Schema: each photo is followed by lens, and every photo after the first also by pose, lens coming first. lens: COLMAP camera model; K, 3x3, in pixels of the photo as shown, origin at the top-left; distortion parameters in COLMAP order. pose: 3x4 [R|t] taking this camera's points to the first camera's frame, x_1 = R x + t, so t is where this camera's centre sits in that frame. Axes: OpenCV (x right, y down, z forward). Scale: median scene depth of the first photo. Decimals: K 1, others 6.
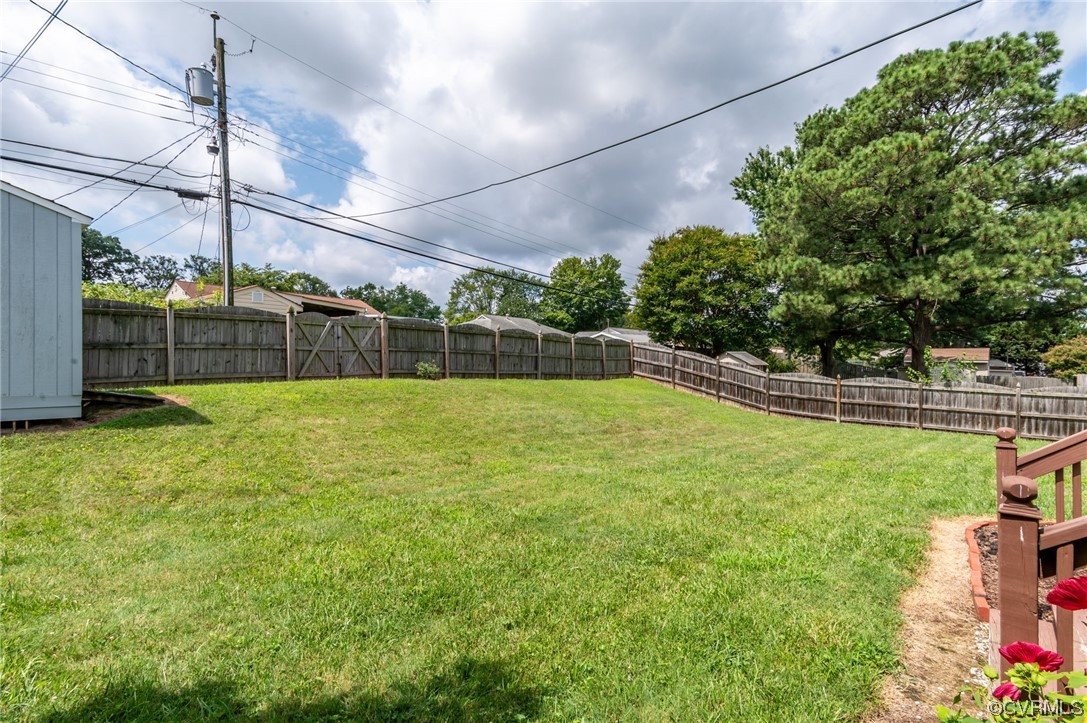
lens RADIAL K [[535.2, 0, 549.1], [0, 535.2, 361.5], [0, 0, 1]] dist [0.018876, 0.003097]
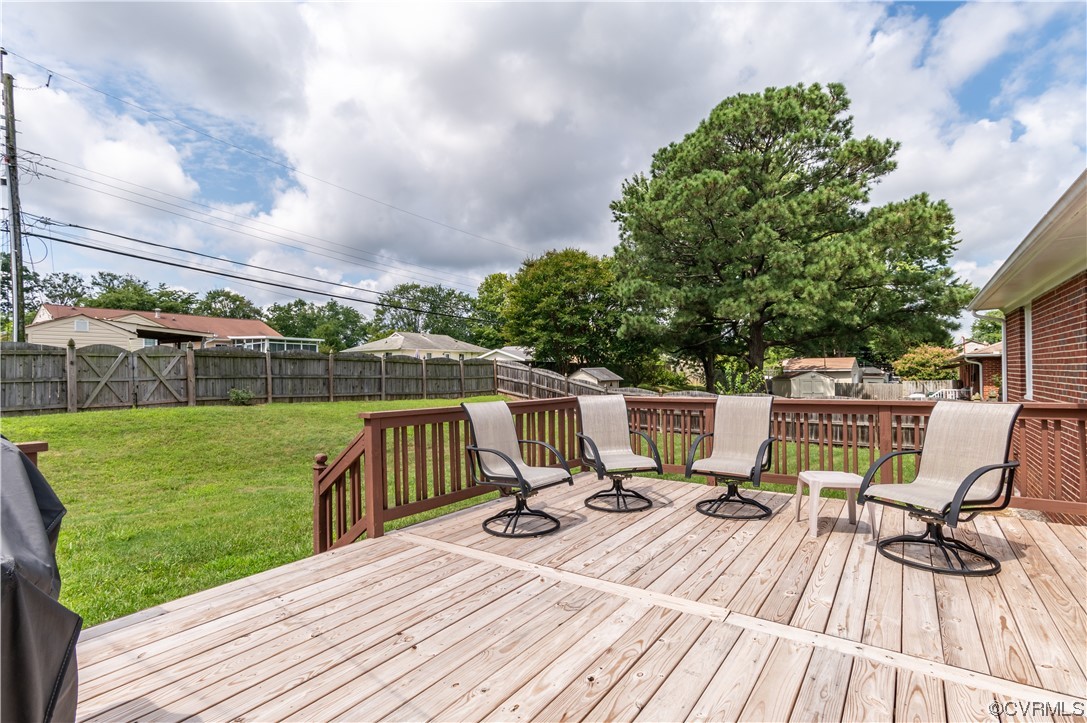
lens RADIAL K [[535.2, 0, 539.3], [0, 535.2, 367.9], [0, 0, 1]] dist [0.018876, 0.003097]
pose [[0.996354, -0.020865, 0.082730, 0.181032], [0.021909, 0.999691, -0.011734, -0.009569], [-0.082460, 0.013504, 0.996503, -0.058603]]
